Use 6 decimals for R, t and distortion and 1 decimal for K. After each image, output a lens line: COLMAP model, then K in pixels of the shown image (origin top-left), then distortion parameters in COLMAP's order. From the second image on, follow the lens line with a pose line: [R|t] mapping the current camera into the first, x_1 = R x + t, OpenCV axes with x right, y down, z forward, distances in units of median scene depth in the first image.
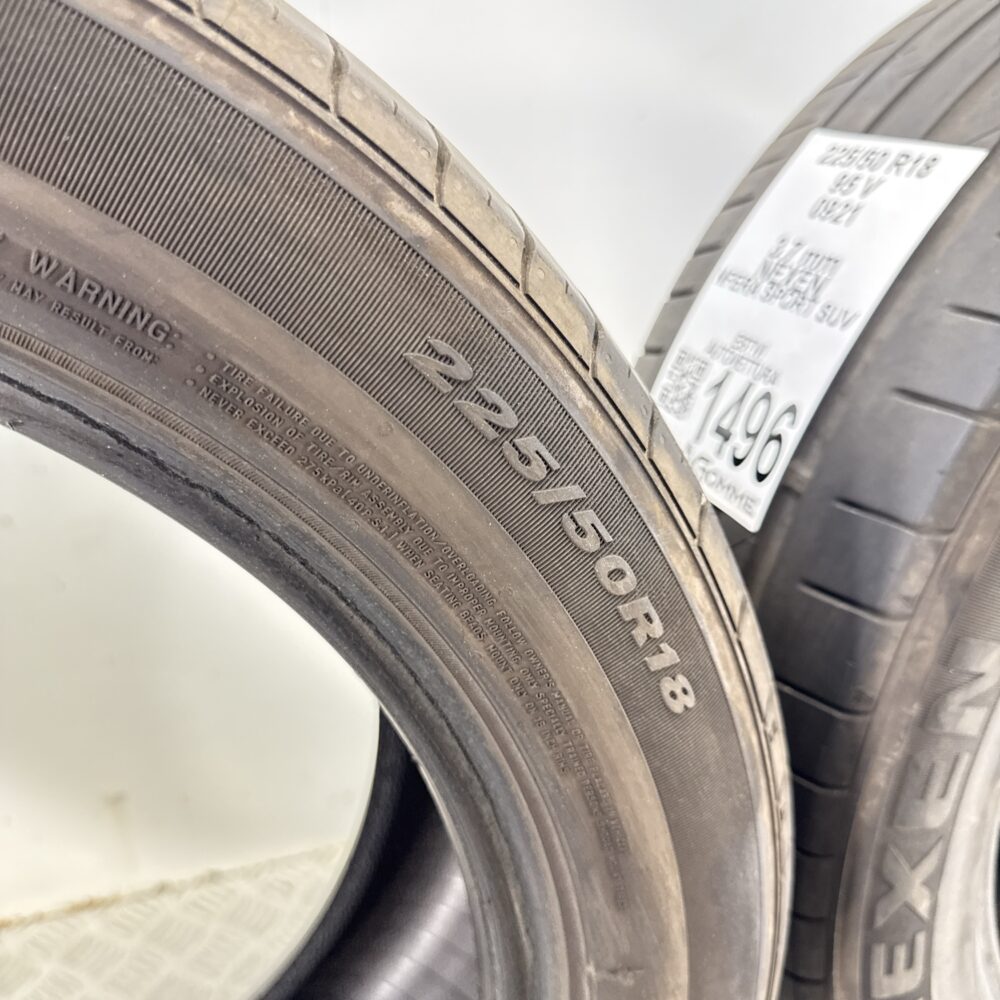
lens RADIAL K [[934.9, 0, 500.0], [0, 934.9, 500.0], [0, 0, 1]] dist [0.144230, -0.344548]
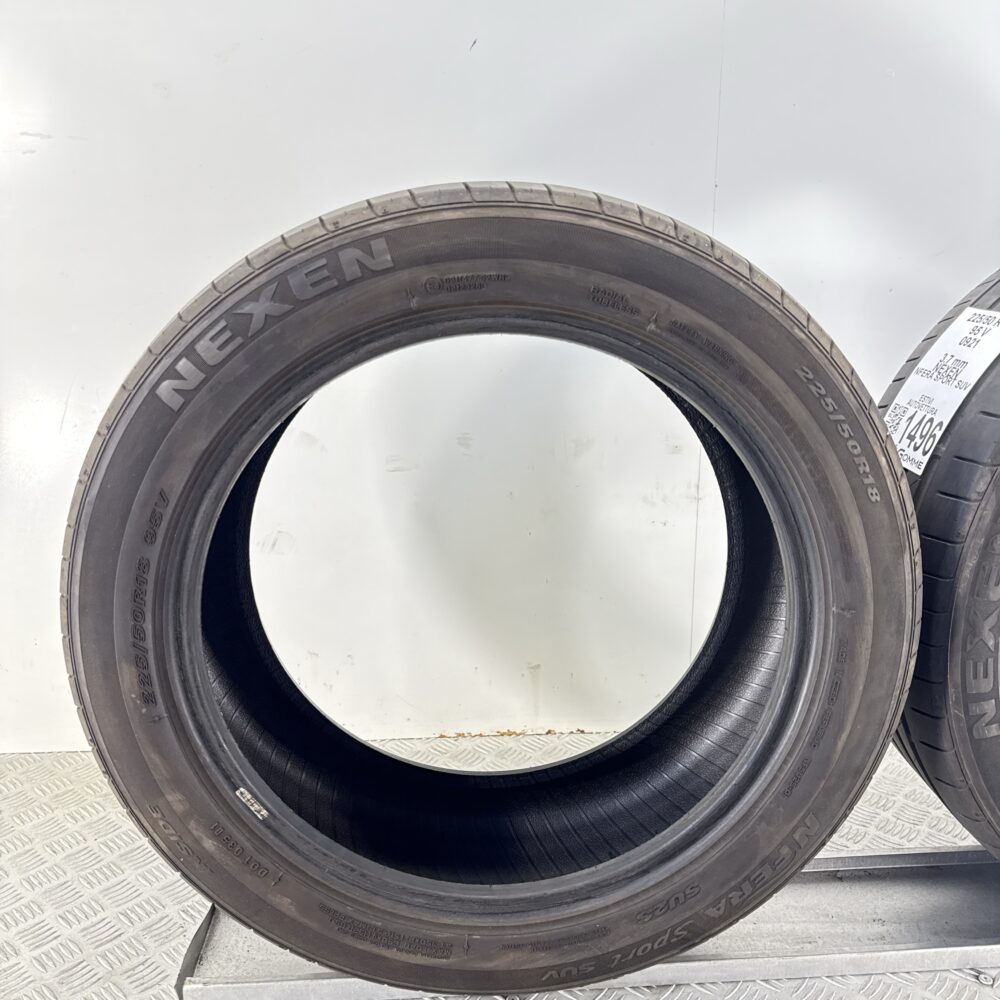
lens RADIAL K [[934.9, 0, 500.0], [0, 934.9, 500.0], [0, 0, 1]] dist [0.144230, -0.344548]
pose [[0.965163, 0.078460, -0.249609, -0.176535], [-0.111492, 0.986364, -0.121063, 0.639605], [0.236707, 0.144675, 0.960749, -1.897438]]
